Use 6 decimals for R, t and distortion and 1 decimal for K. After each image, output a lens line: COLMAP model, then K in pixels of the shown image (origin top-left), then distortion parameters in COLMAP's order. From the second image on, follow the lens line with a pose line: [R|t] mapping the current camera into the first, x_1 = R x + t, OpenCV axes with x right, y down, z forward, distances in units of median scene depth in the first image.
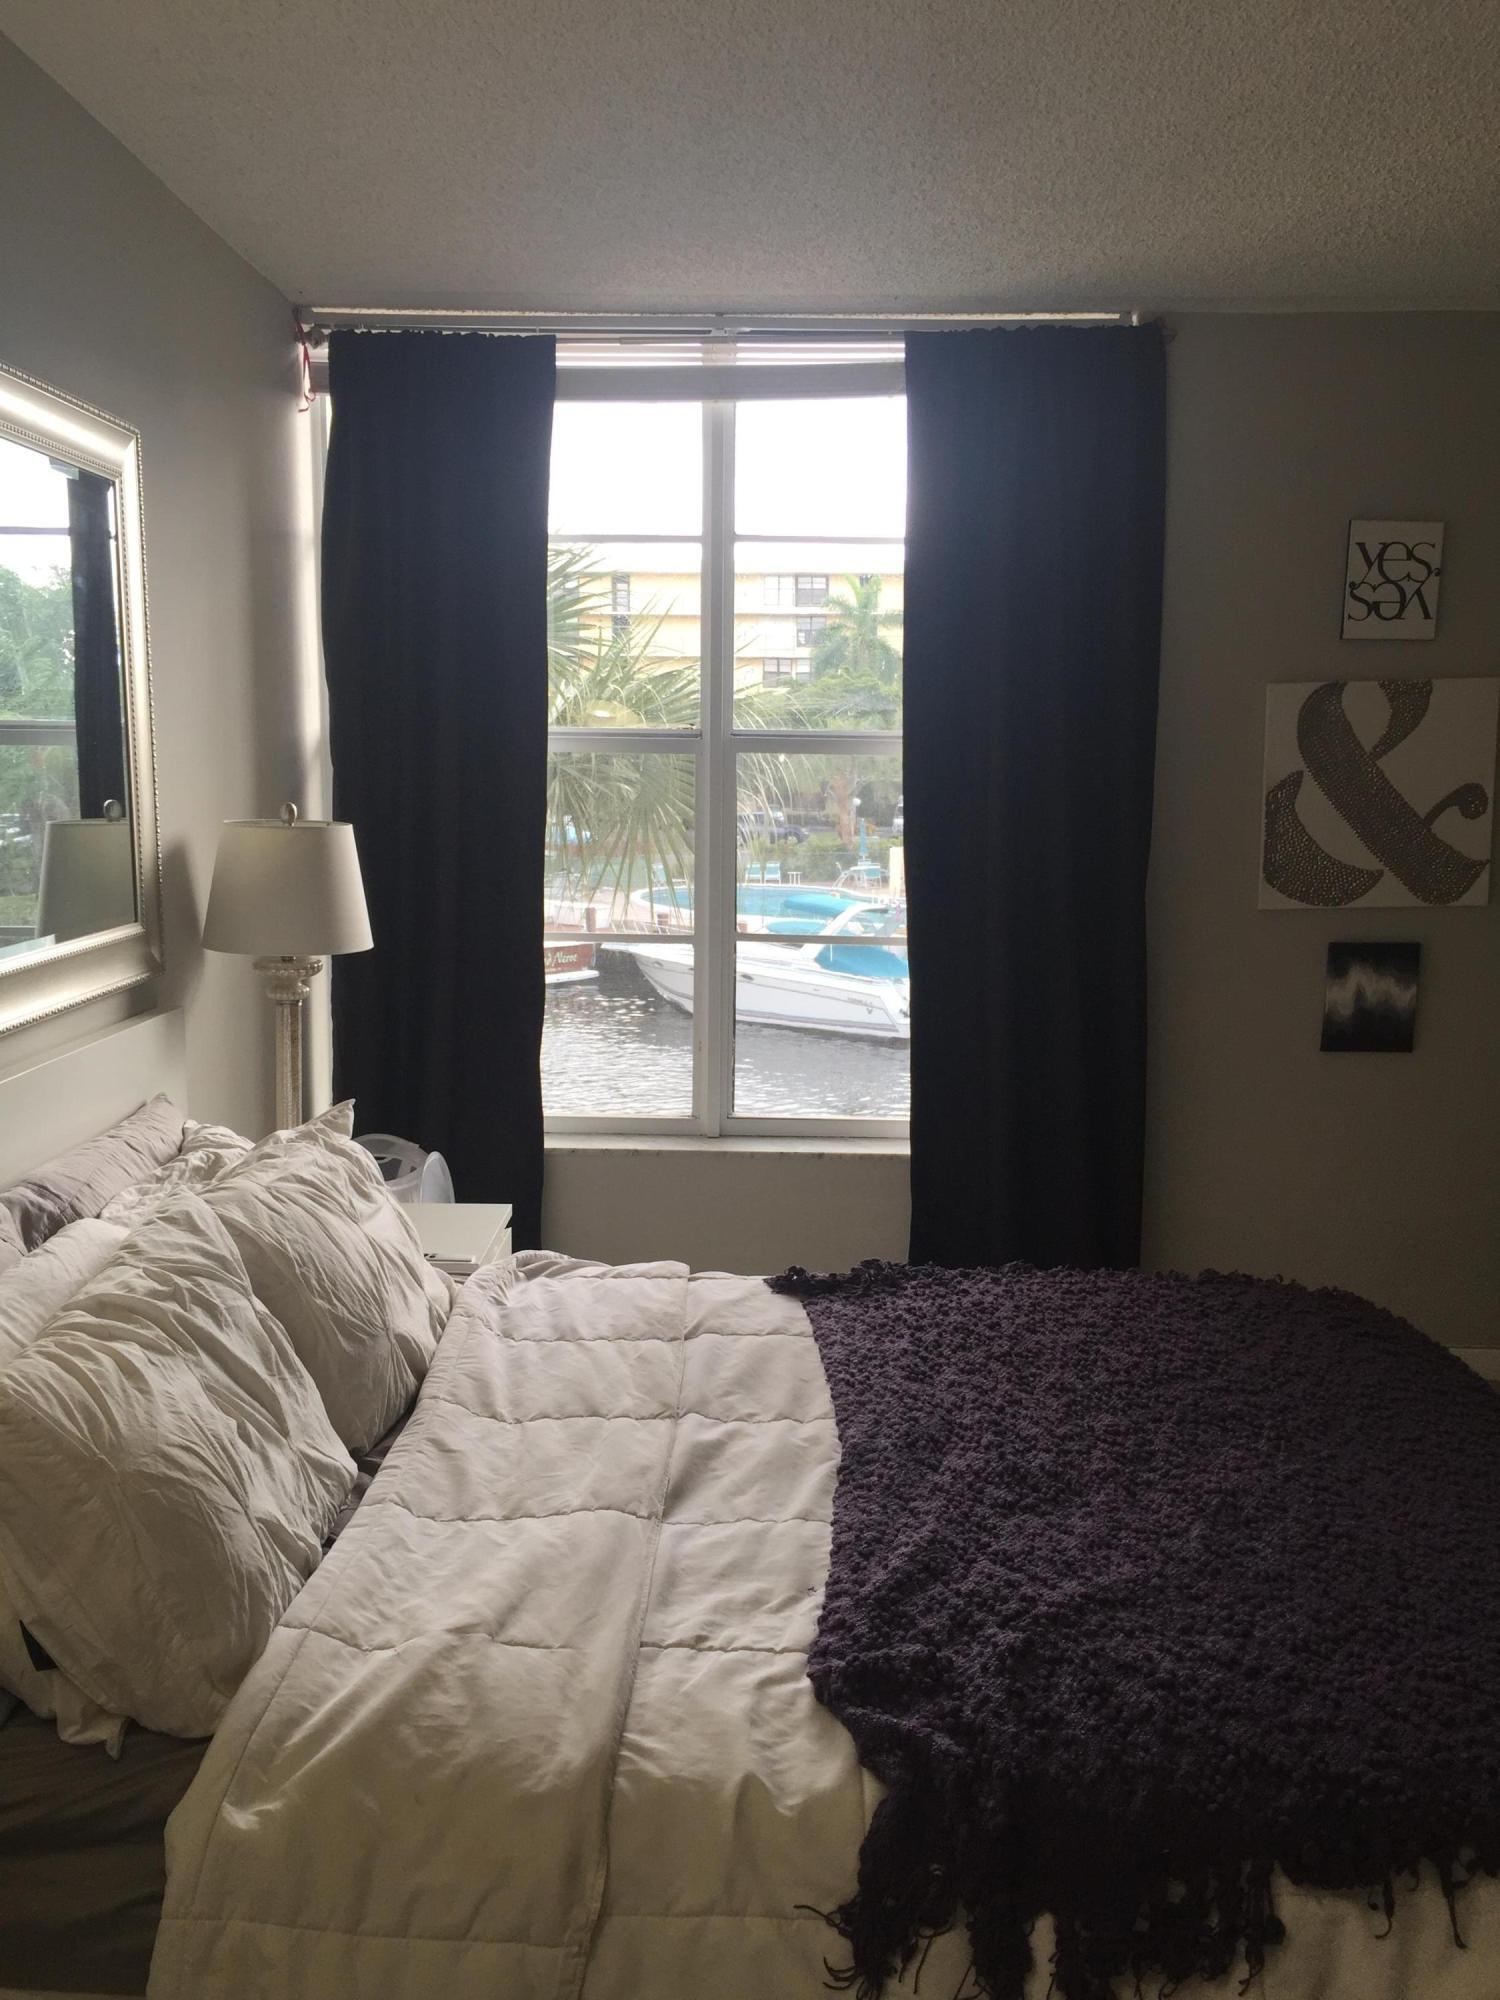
lens RADIAL K [[1710.4, 0, 739.1], [0, 1710.4, 997.5], [0, 0, 1]] dist [0.080838, -0.110440]
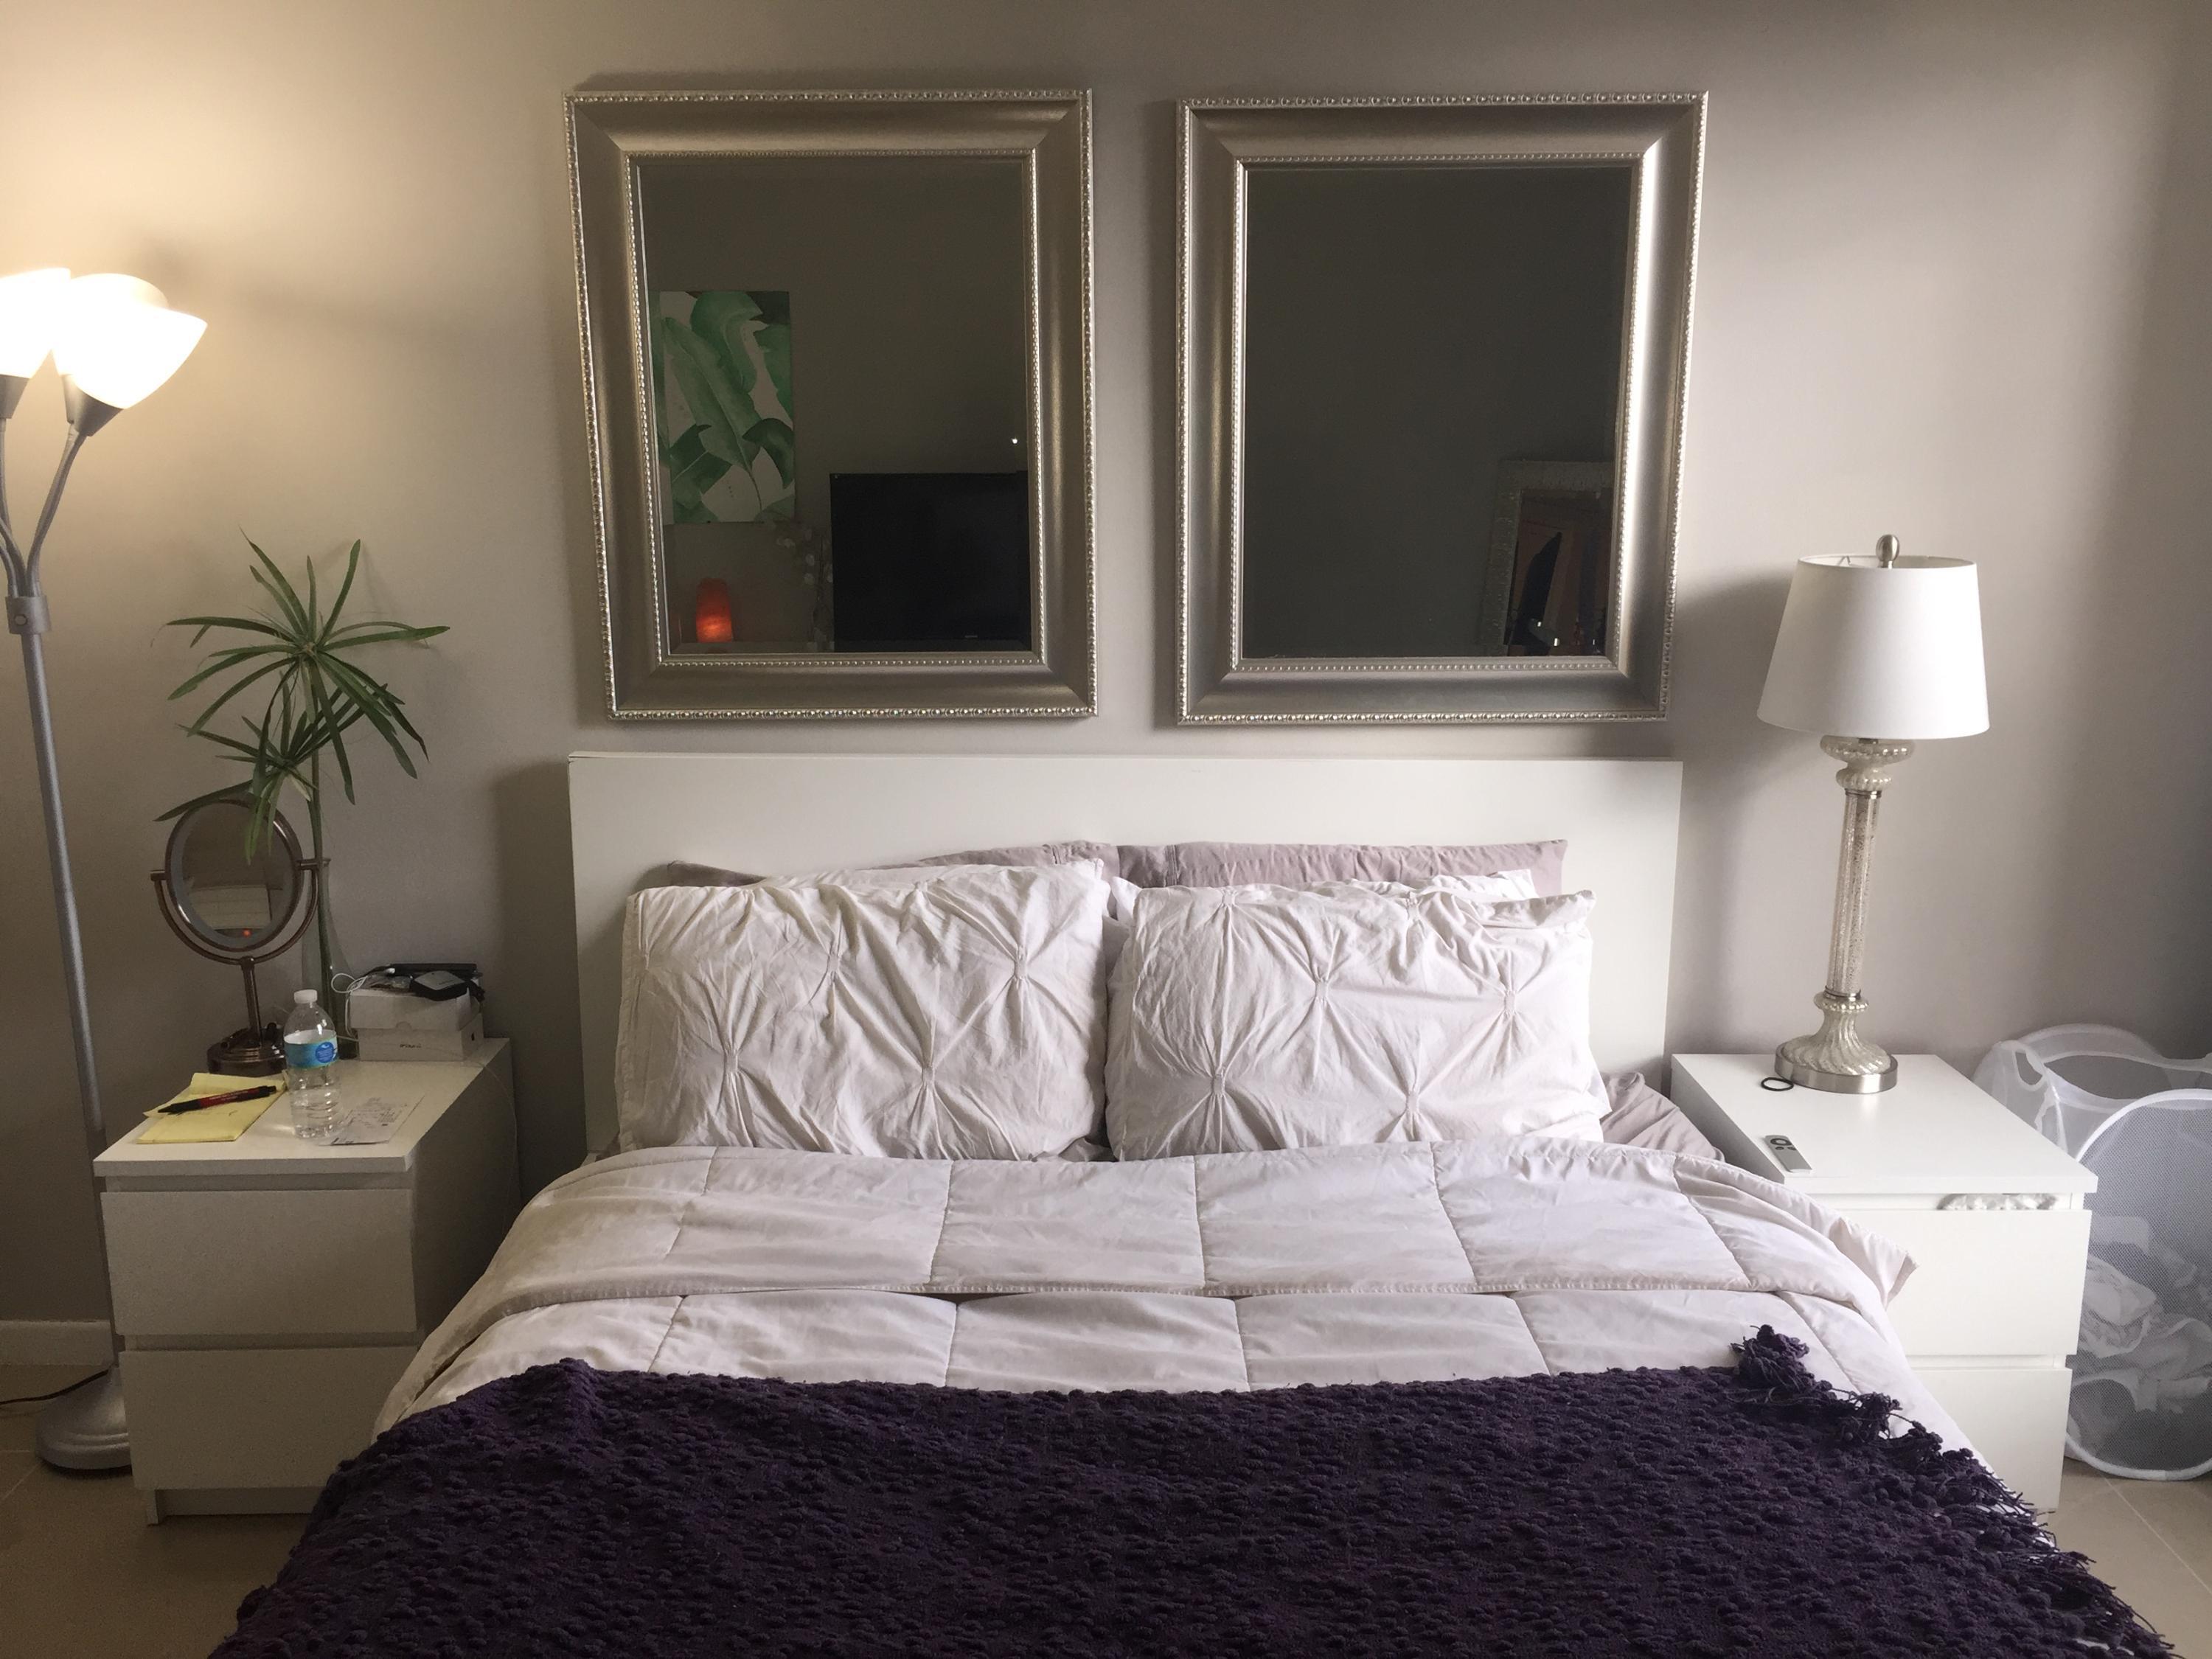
lens RADIAL K [[1891.7, 0, 1115.5], [0, 1891.7, 827.8], [0, 0, 1]] dist [0.080838, -0.110440]
pose [[0.019254, 0.186568, -0.982253, 0.482684], [-0.143257, 0.972813, 0.181966, -0.075334], [0.989498, 0.137211, 0.045458, 0.530908]]
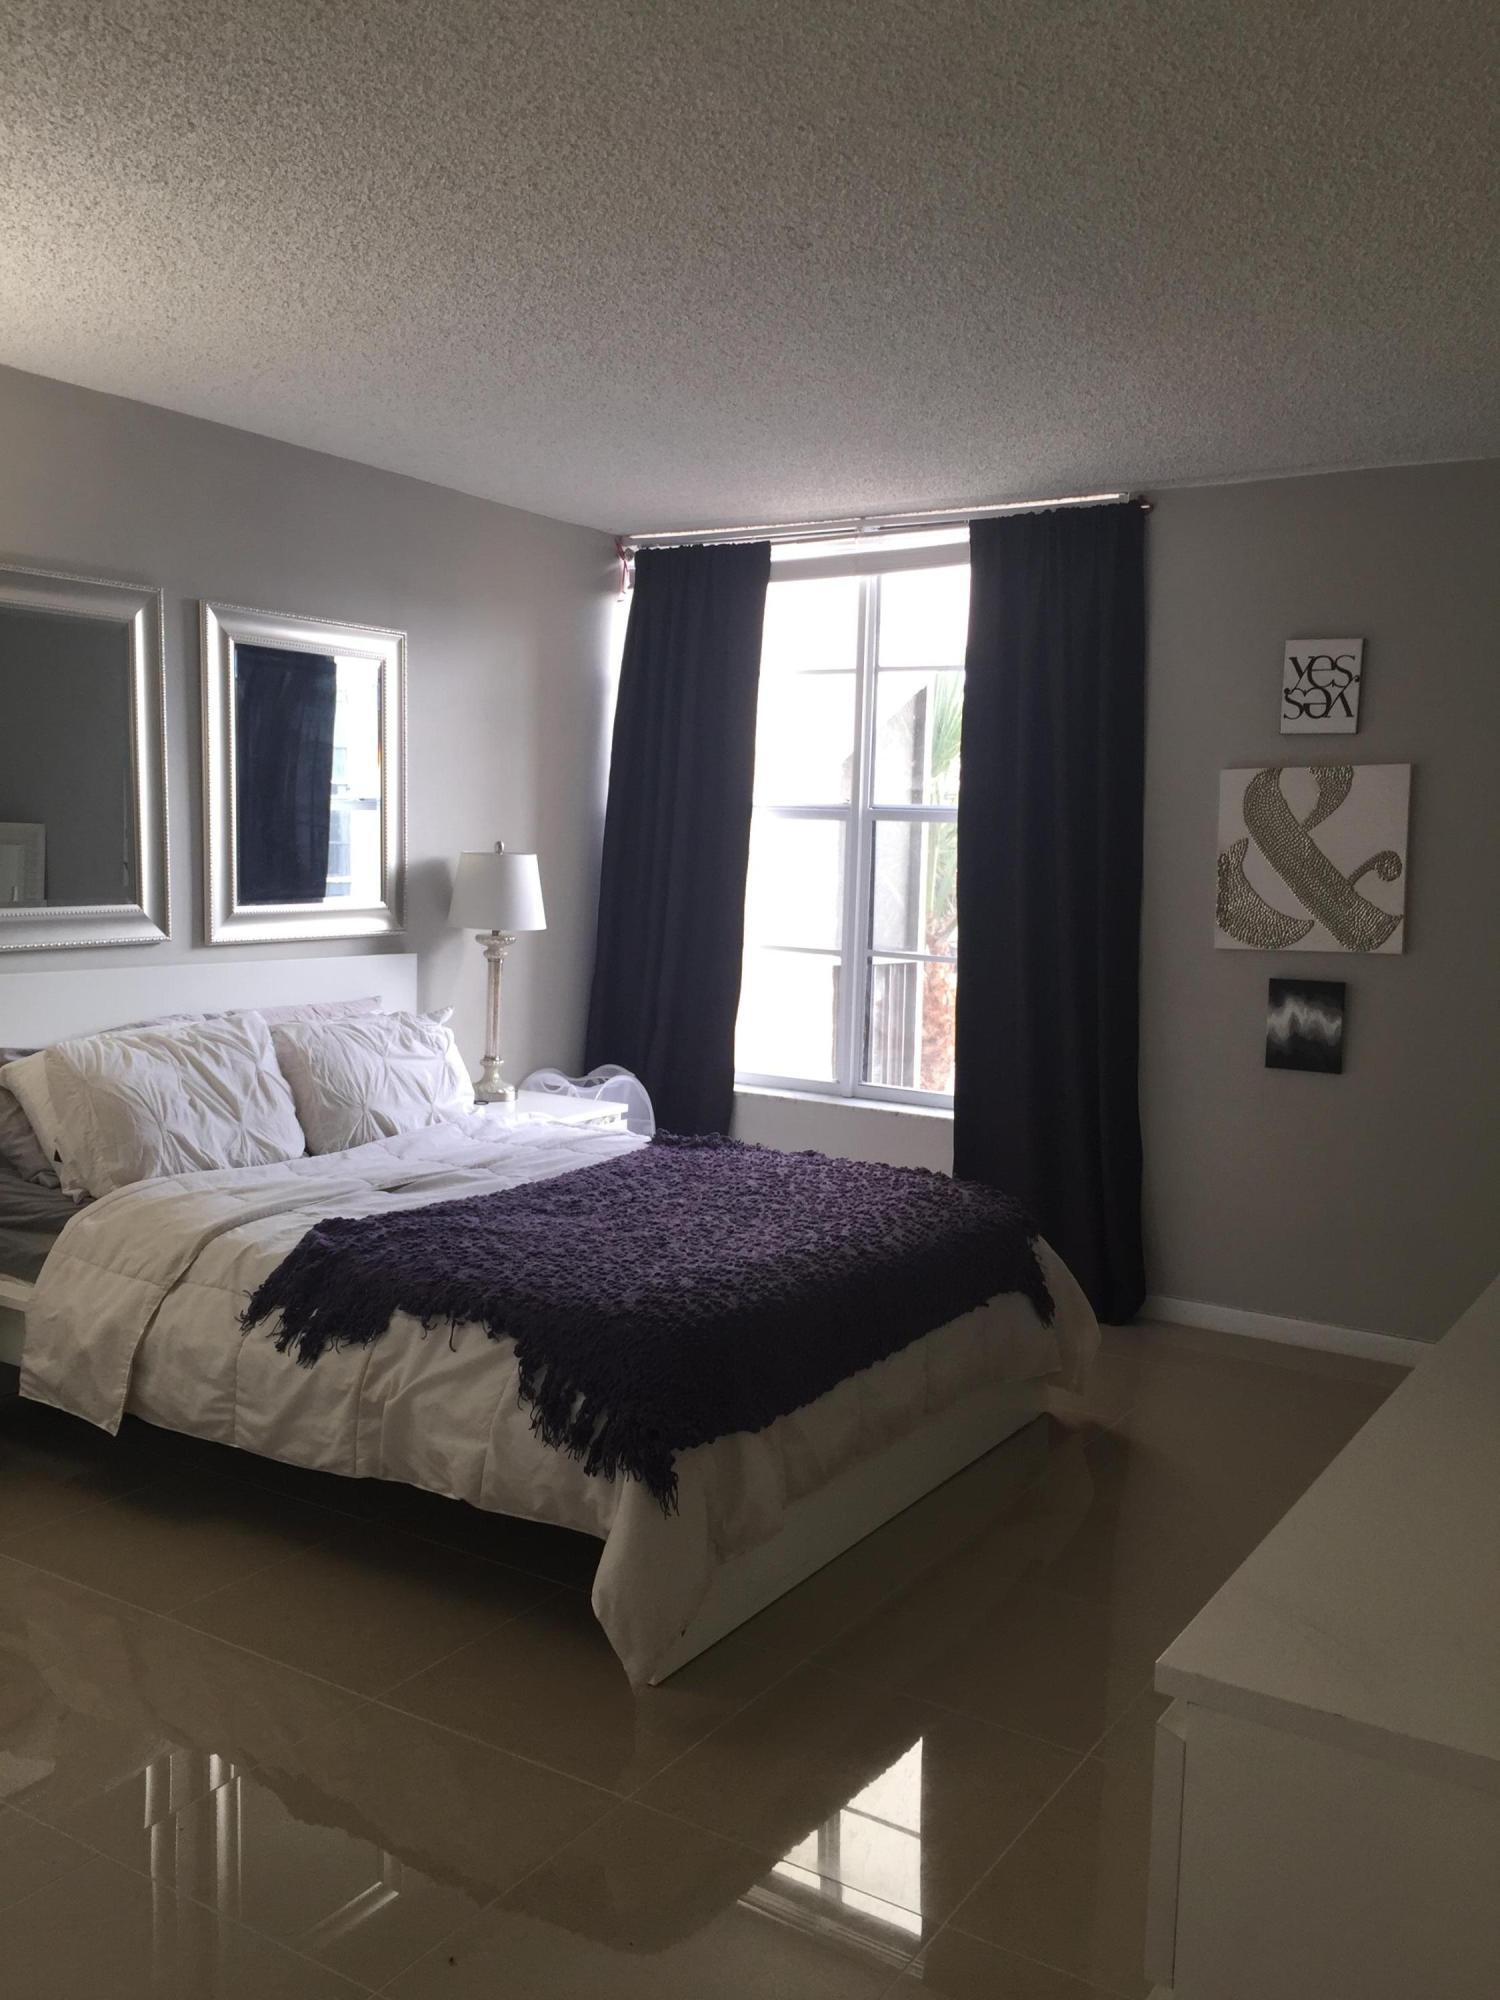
lens RADIAL K [[1710.4, 0, 753.4], [0, 1710.4, 996.4], [0, 0, 1]] dist [0.080838, -0.110440]
pose [[0.853931, 0.062633, -0.516604, 0.680813], [-0.094029, 0.994961, -0.034799, 0.060021], [0.511821, 0.078292, 0.855517, -0.243483]]
